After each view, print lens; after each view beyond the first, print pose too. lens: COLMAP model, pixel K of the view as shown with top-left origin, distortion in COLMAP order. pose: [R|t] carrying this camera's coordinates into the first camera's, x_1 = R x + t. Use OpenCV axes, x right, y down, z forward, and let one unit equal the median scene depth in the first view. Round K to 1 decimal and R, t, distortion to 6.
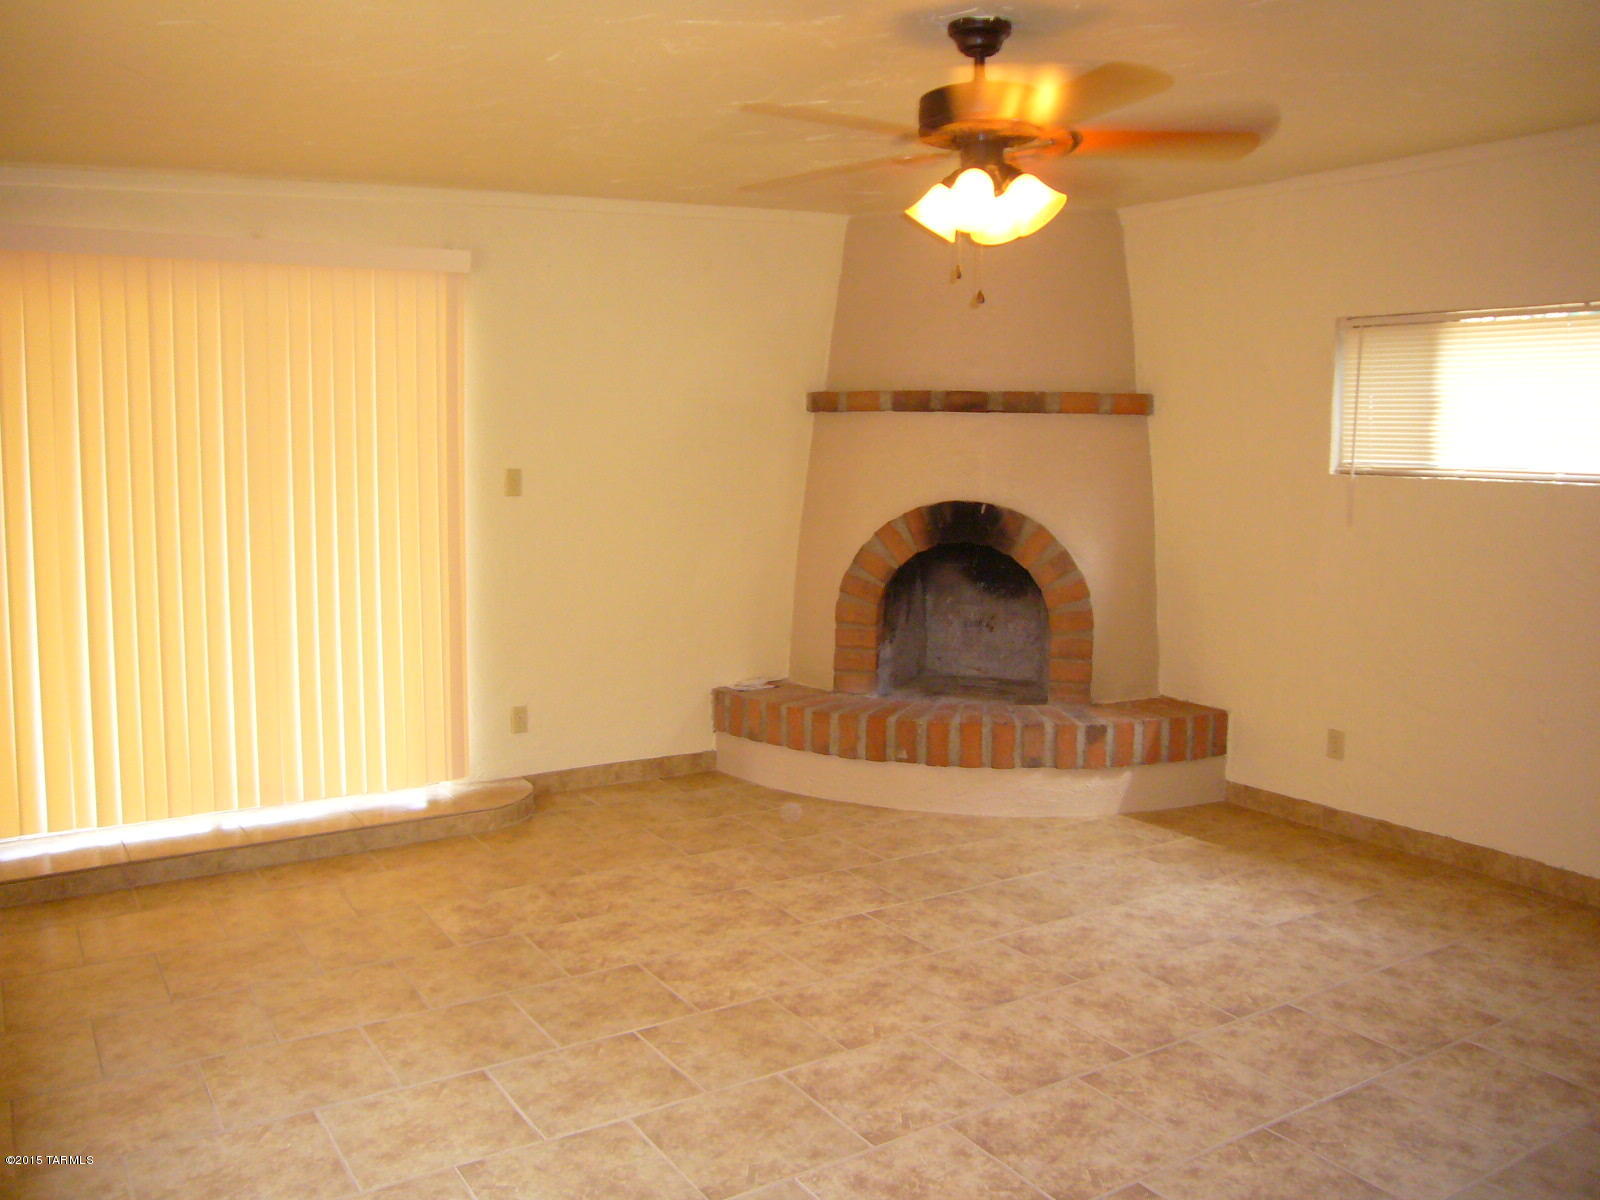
lens RADIAL K [[1310.5, 0, 800.0], [0, 1310.5, 600.0], [0, 0, 1]] dist [-0.086374, 0.004092]
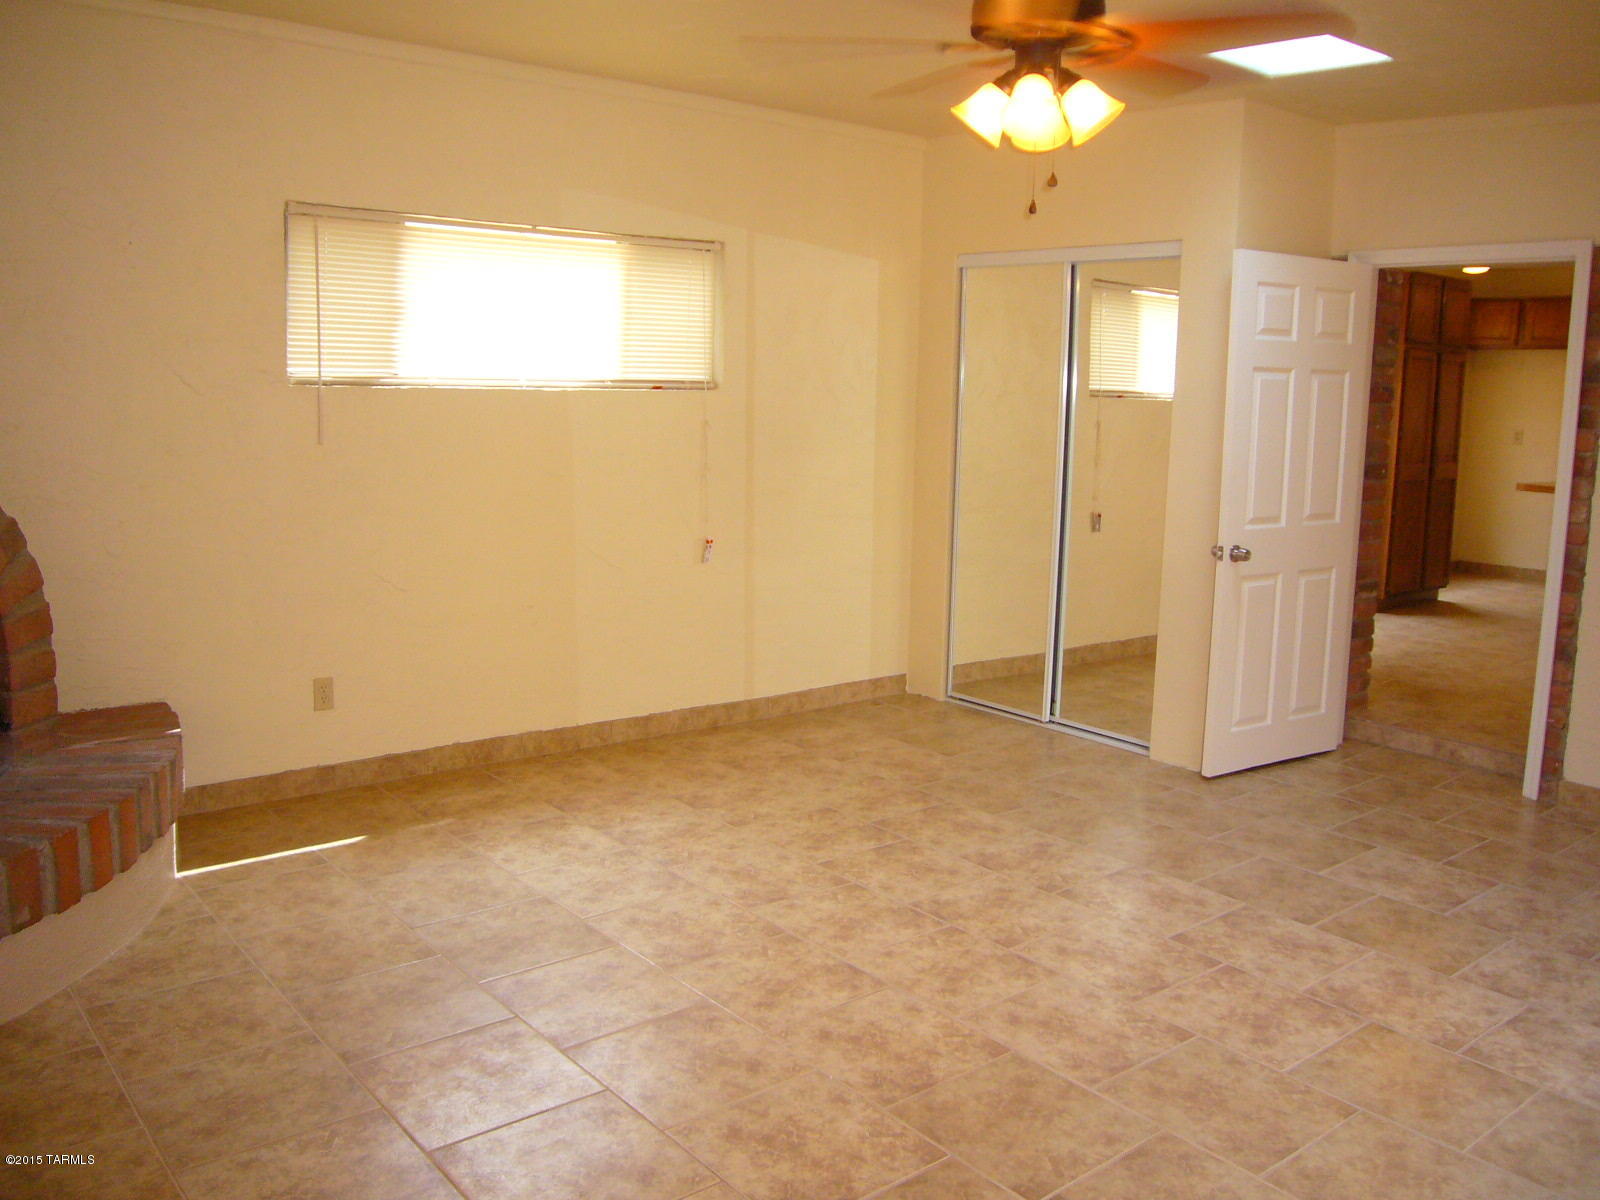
lens RADIAL K [[1337.7, 0, 802.7], [0, 1337.7, 563.1], [0, 0, 1]] dist [-0.110067, 0.086986]
pose [[-0.113538, -0.142908, 0.983202, -0.686324], [0.094776, 0.983530, 0.153900, -0.115376], [-0.989003, 0.110658, -0.098124, 1.048230]]
